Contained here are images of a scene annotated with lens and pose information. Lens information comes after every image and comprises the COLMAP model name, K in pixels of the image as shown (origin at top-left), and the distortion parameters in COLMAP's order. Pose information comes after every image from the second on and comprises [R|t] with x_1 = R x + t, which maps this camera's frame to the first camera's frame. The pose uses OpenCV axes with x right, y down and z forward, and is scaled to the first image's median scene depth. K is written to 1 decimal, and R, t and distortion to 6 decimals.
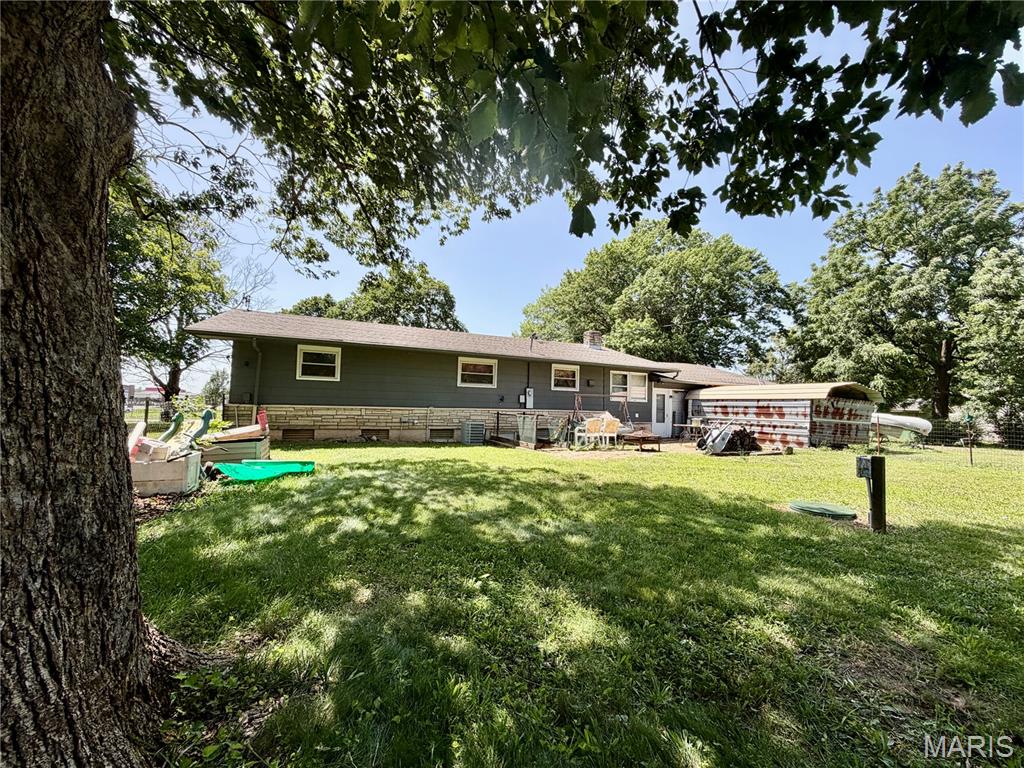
lens RADIAL K [[410.1, 0, 512.0], [0, 410.1, 384.0], [0, 0, 1]] dist [-0.000781, 0.000251]
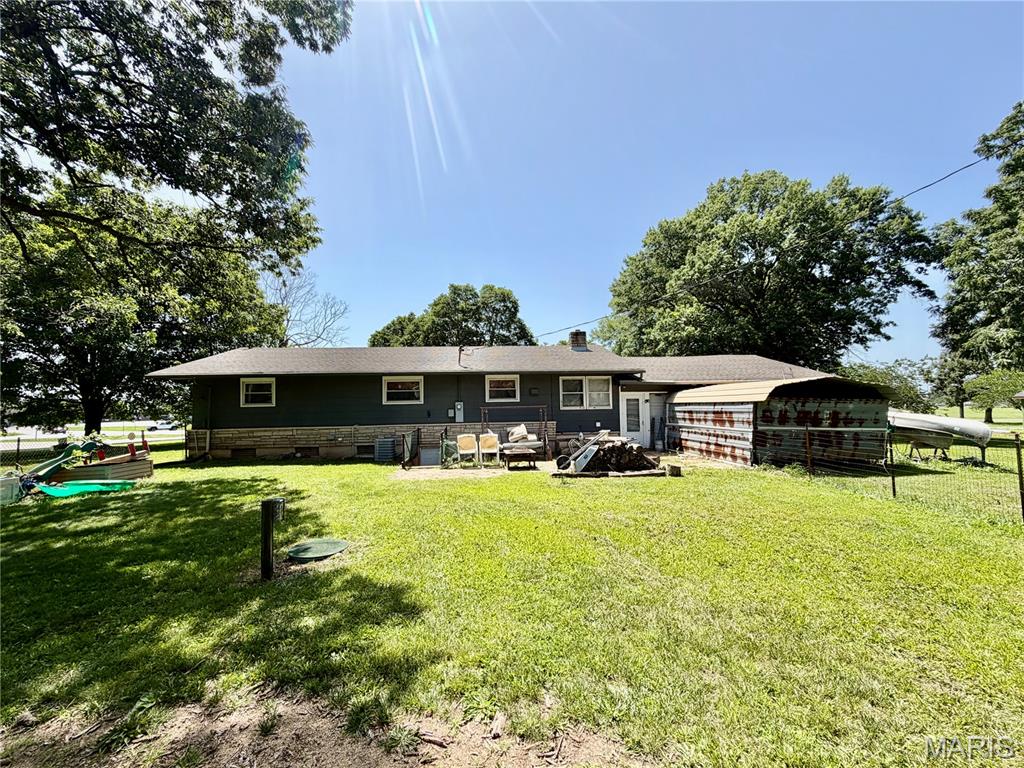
lens RADIAL K [[431.0, 0, 512.0], [0, 431.0, 384.0], [0, 0, 1]] dist [-0.000008, 0.000116]
pose [[0.938824, -0.059242, -0.339264, 0.490772], [0.059830, 0.998170, -0.008736, -0.014913], [0.339161, -0.012097, 0.940651, 0.065795]]
